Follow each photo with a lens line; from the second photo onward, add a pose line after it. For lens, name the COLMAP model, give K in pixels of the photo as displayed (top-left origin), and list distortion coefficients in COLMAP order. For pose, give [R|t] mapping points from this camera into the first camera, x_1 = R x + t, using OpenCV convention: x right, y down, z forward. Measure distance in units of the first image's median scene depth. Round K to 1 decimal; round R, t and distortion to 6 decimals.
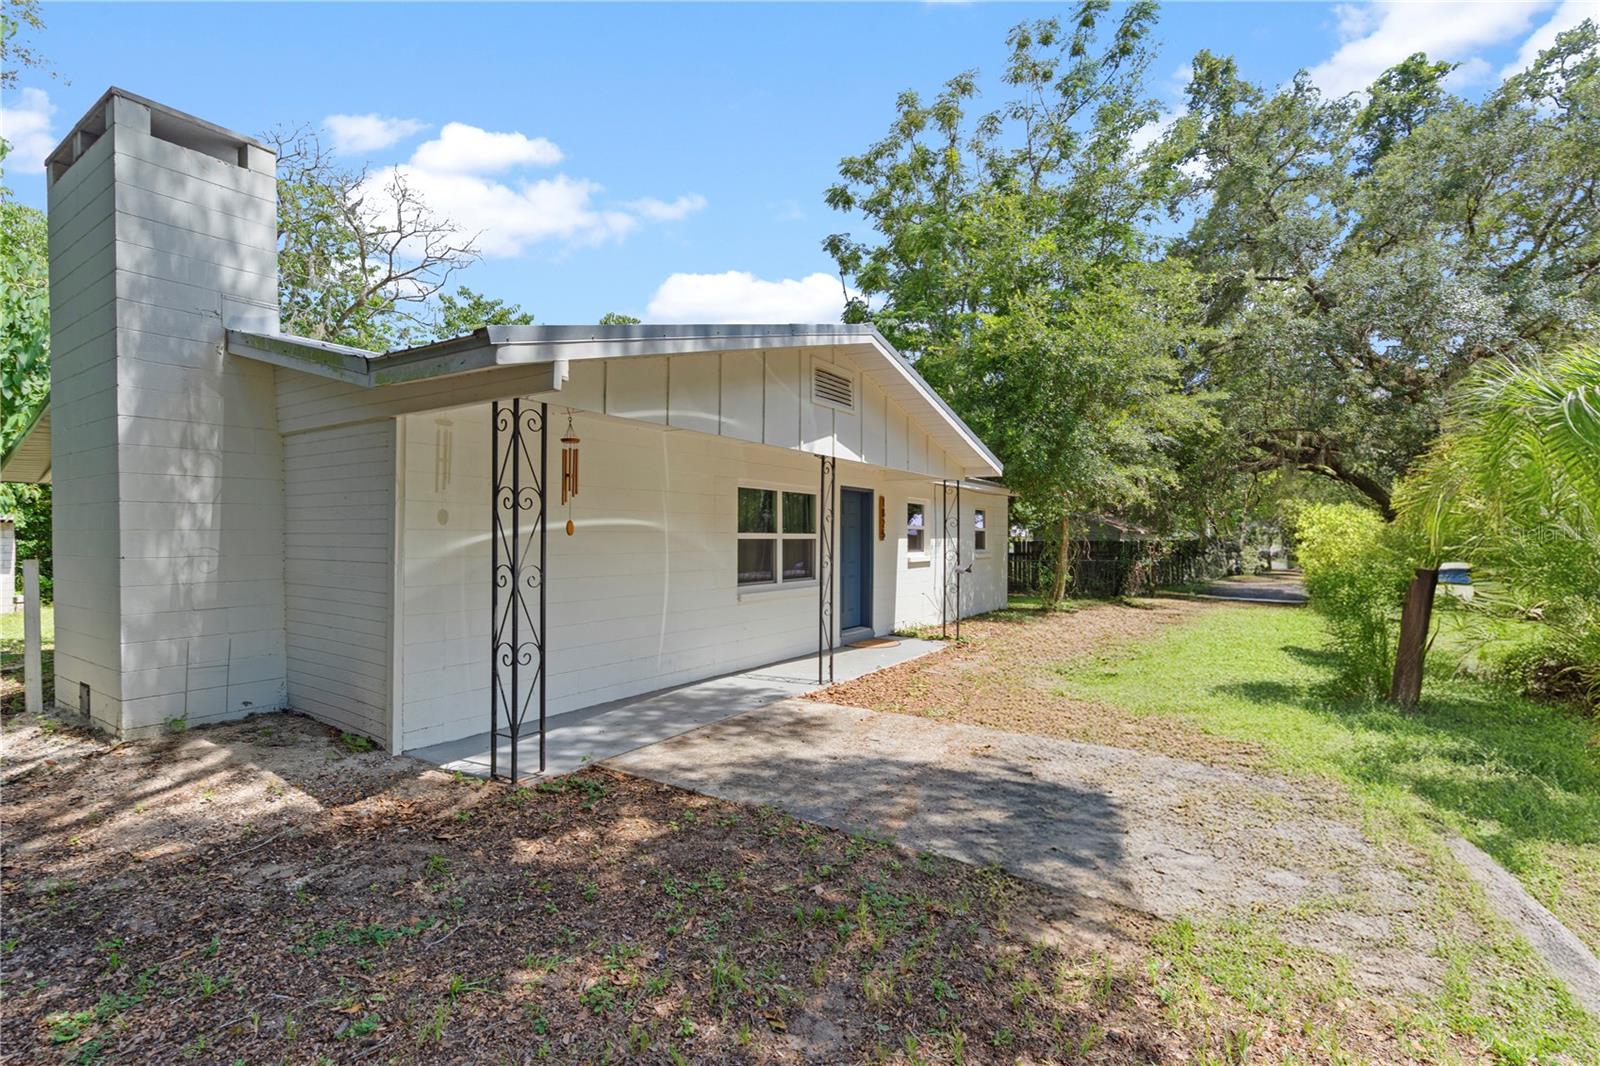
lens RADIAL K [[735.5, 0, 801.8], [0, 735.5, 533.6], [0, 0, 1]] dist [0.000940, 0.000009]
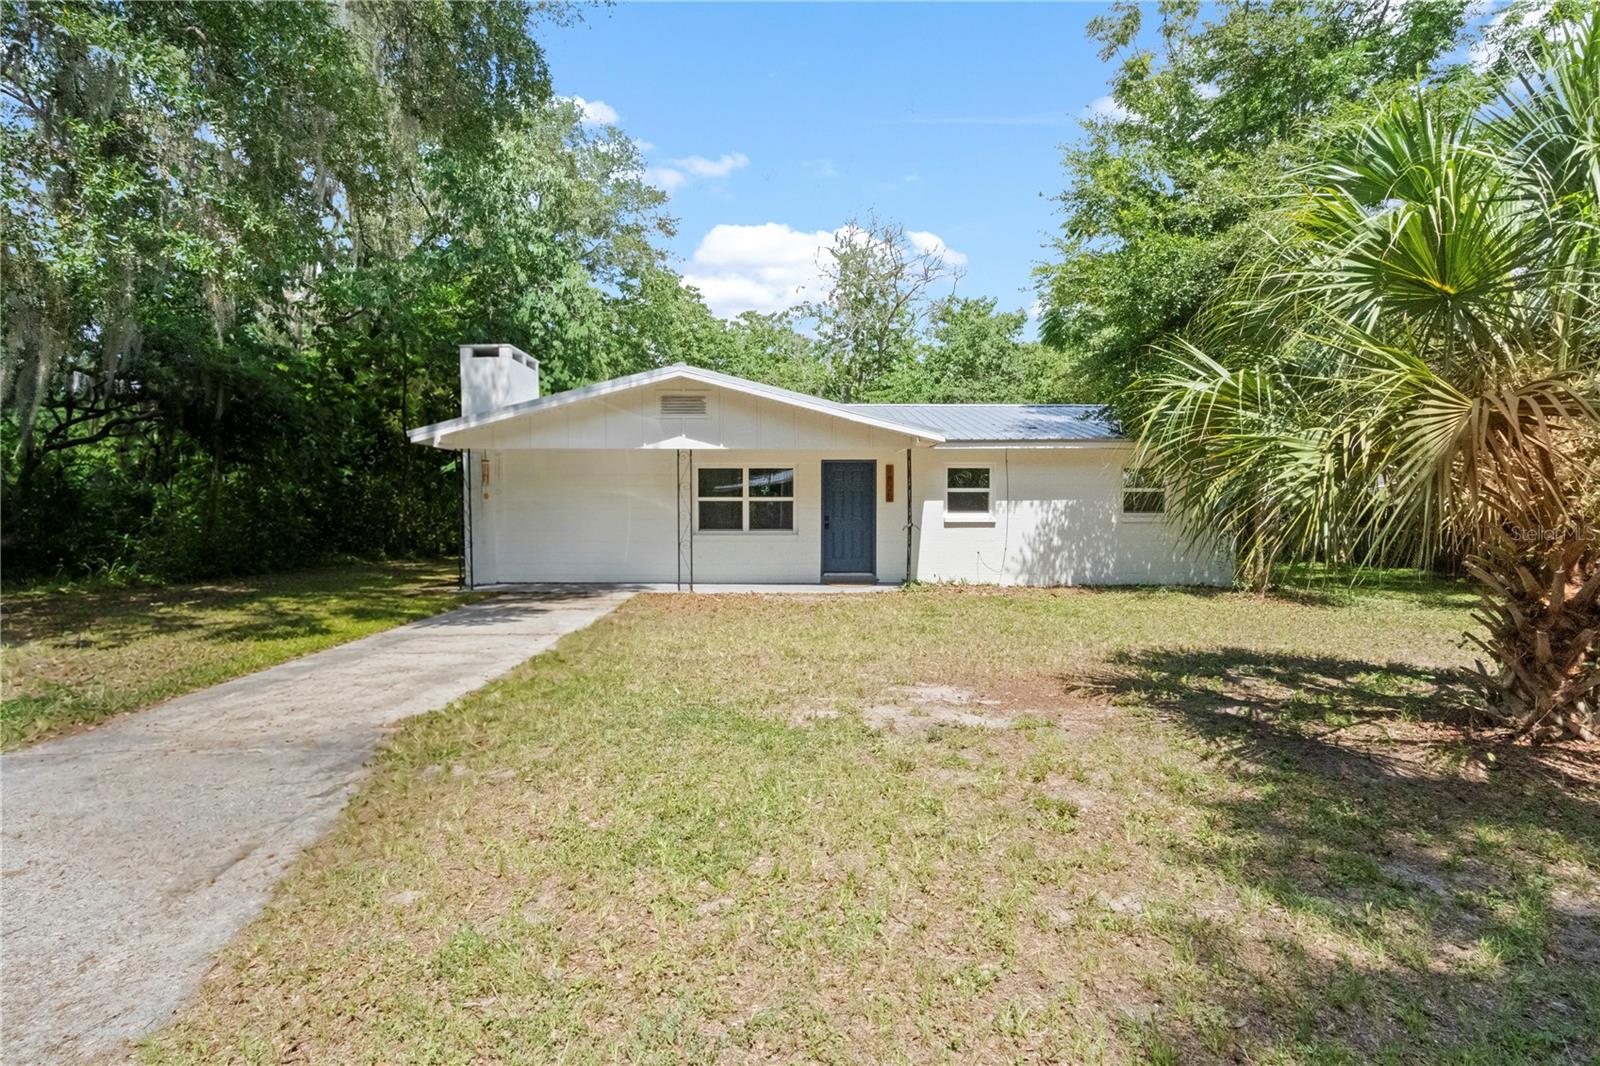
lens RADIAL K [[735.5, 0, 802.7], [0, 735.5, 532.2], [0, 0, 1]] dist [0.000940, 0.000009]
pose [[0.509637, 0.040100, -0.859454, 1.288246], [0.006428, 0.998708, 0.050409, -0.002744], [0.860365, -0.031215, 0.508721, 0.341237]]
